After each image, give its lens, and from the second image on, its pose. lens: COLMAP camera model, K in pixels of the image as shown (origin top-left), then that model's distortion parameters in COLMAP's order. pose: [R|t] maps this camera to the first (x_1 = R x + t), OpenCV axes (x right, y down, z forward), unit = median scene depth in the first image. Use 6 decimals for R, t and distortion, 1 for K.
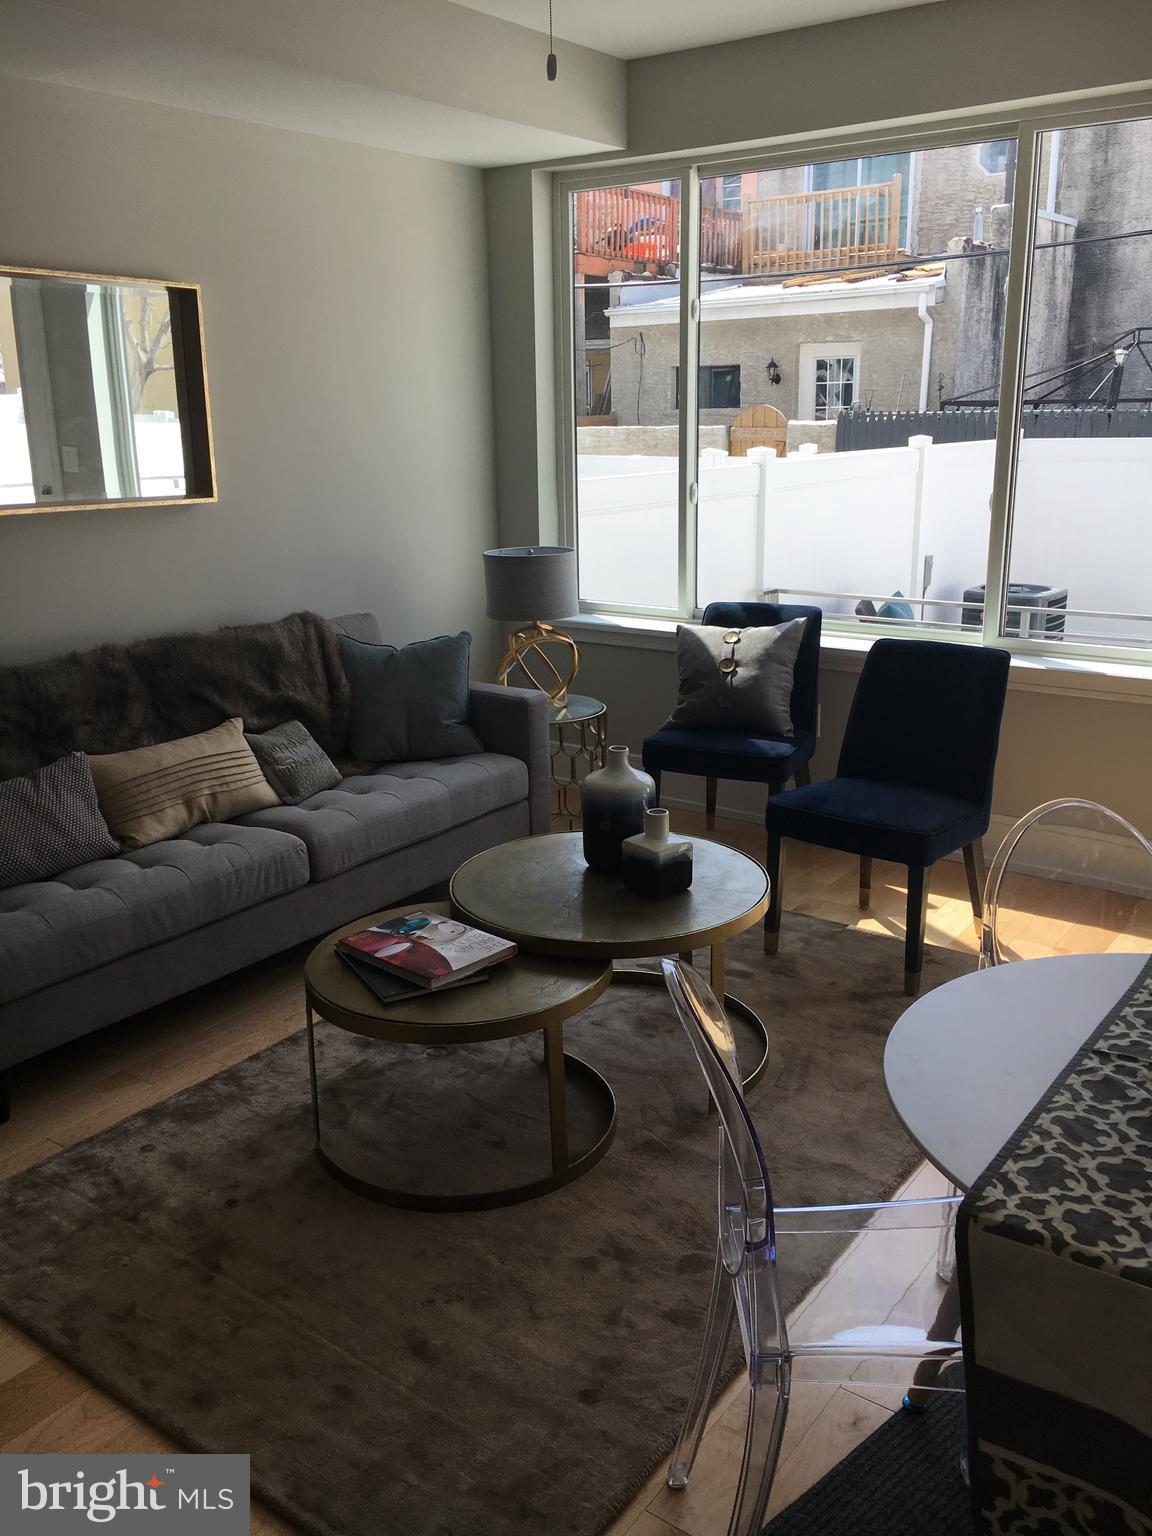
lens RADIAL K [[1299.9, 0, 576.3], [0, 1299.9, 767.7], [0, 0, 1]] dist [0.052666, -0.031630]
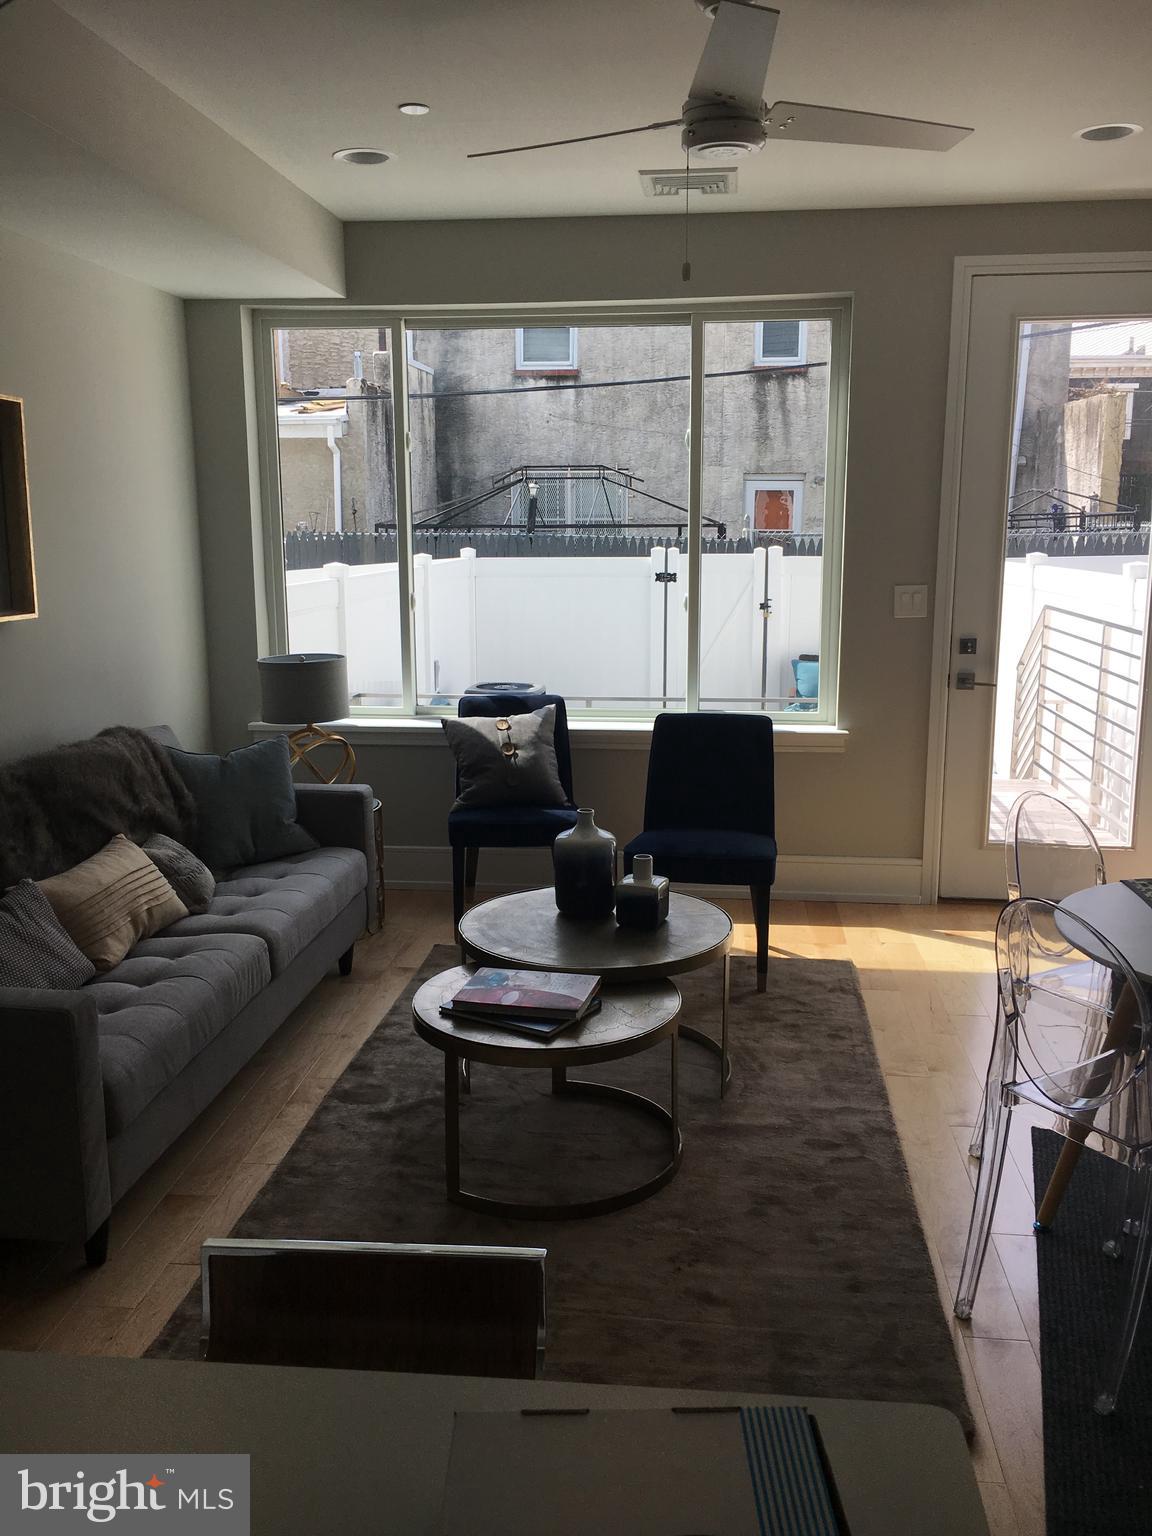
lens RADIAL K [[1299.9, 0, 582.9], [0, 1299.9, 767.4], [0, 0, 1]] dist [0.052666, -0.031630]
pose [[0.868393, -0.081331, 0.489162, -0.381808], [0.124098, 0.990712, -0.055585, 0.008350], [-0.480098, 0.108974, 0.870420, -0.015950]]
